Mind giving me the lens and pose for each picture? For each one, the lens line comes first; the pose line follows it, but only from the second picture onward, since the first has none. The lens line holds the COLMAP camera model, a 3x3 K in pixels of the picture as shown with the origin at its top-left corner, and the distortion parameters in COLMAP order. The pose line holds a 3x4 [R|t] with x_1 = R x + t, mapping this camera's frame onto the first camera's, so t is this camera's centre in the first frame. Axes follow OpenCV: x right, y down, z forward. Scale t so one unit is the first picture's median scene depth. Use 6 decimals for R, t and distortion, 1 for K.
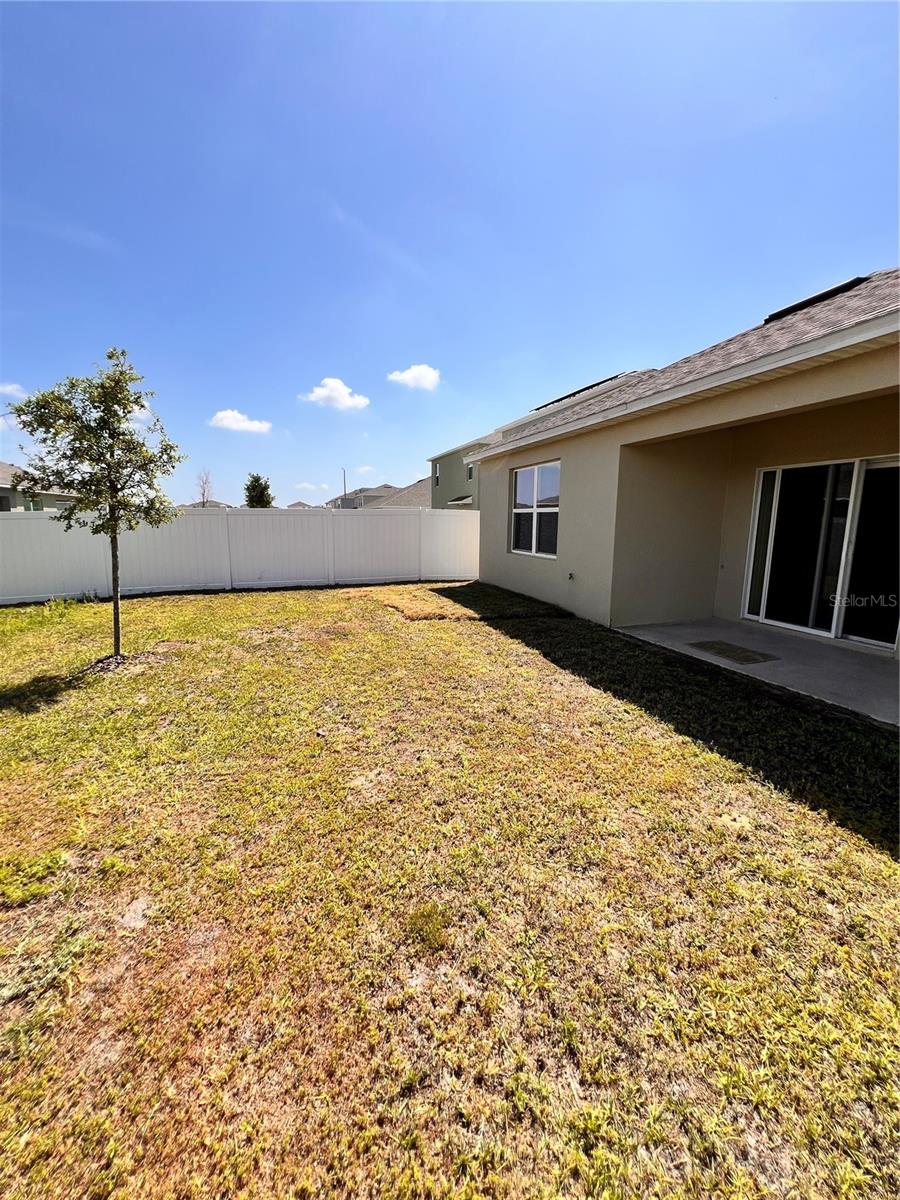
lens RADIAL K [[478.0, 0, 451.0], [0, 478.0, 600.1], [0, 0, 1]] dist [-0.007591, 0.001538]
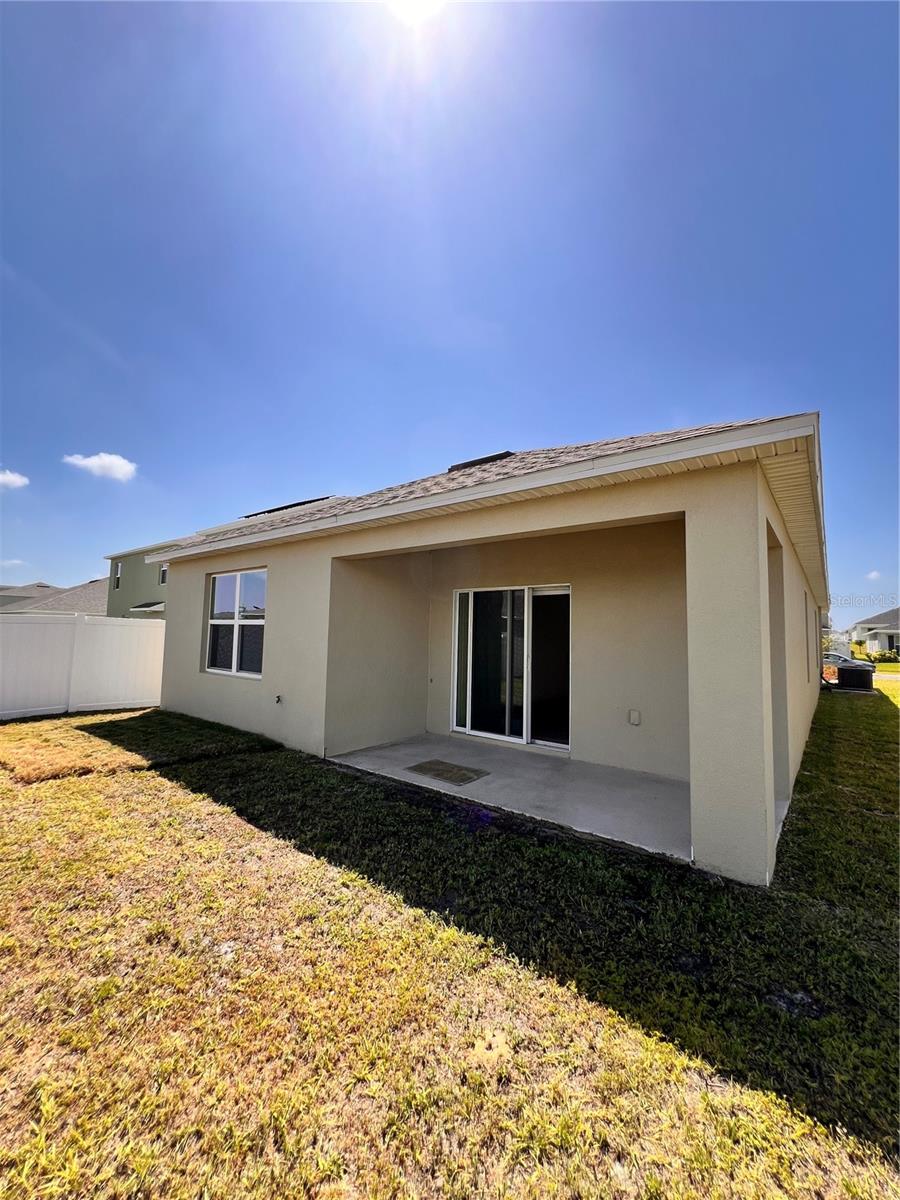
lens RADIAL K [[478.0, 0, 451.8], [0, 478.0, 597.7], [0, 0, 1]] dist [-0.007591, 0.001538]
pose [[0.839148, 0.052940, 0.541321, 0.056570], [0.075299, 0.974361, -0.212017, -0.032861], [-0.538666, 0.218674, 0.813647, 0.143409]]
